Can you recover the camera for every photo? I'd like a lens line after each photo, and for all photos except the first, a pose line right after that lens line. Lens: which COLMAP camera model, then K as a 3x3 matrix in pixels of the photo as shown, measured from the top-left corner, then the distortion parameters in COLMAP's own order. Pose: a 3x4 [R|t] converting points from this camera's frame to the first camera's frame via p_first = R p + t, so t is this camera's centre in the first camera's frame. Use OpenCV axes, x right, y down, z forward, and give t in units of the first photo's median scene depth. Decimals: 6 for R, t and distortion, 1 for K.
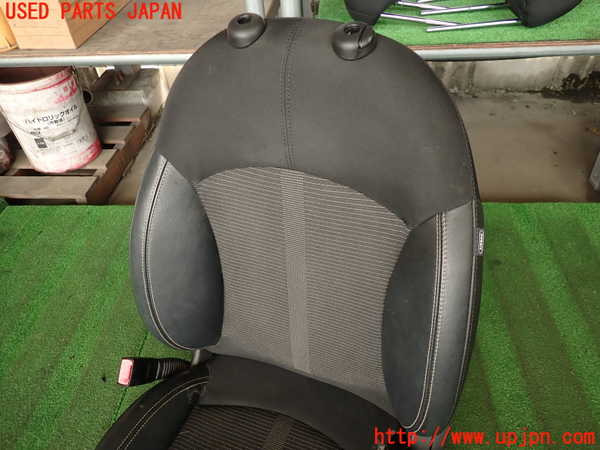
lens RADIAL K [[443.8, 0, 299.2], [0, 443.8, 225.5], [0, 0, 1]] dist [-0.008380, -0.000479]
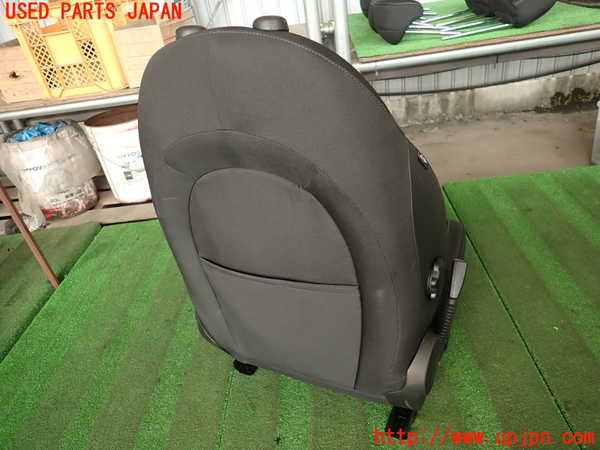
lens RADIAL K [[443.8, 0, 296.7], [0, 443.8, 227.7], [0, 0, 1]] dist [-0.008380, -0.000479]
pose [[0.995217, -0.097289, -0.008858, -0.130873], [0.093695, 0.976245, -0.195365, 0.229464], [0.027655, 0.193600, 0.980691, -0.140762]]
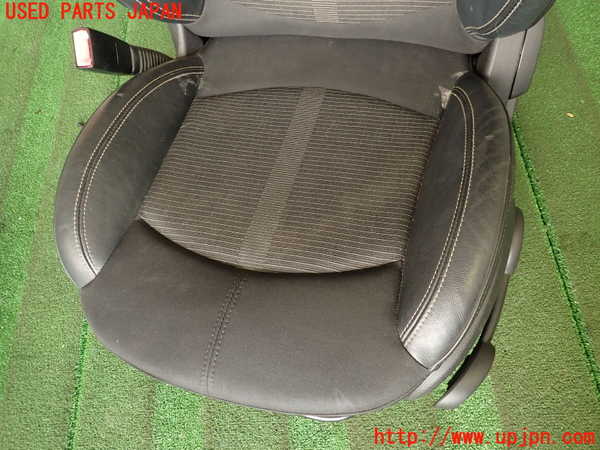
lens RADIAL K [[443.8, 0, 299.7], [0, 443.8, 228.3], [0, 0, 1]] dist [-0.008380, -0.000479]
pose [[0.985401, -0.167221, -0.031954, -0.034945], [0.166659, 0.909167, 0.381629, 0.176699], [-0.034765, -0.381383, 0.923763, 0.104257]]
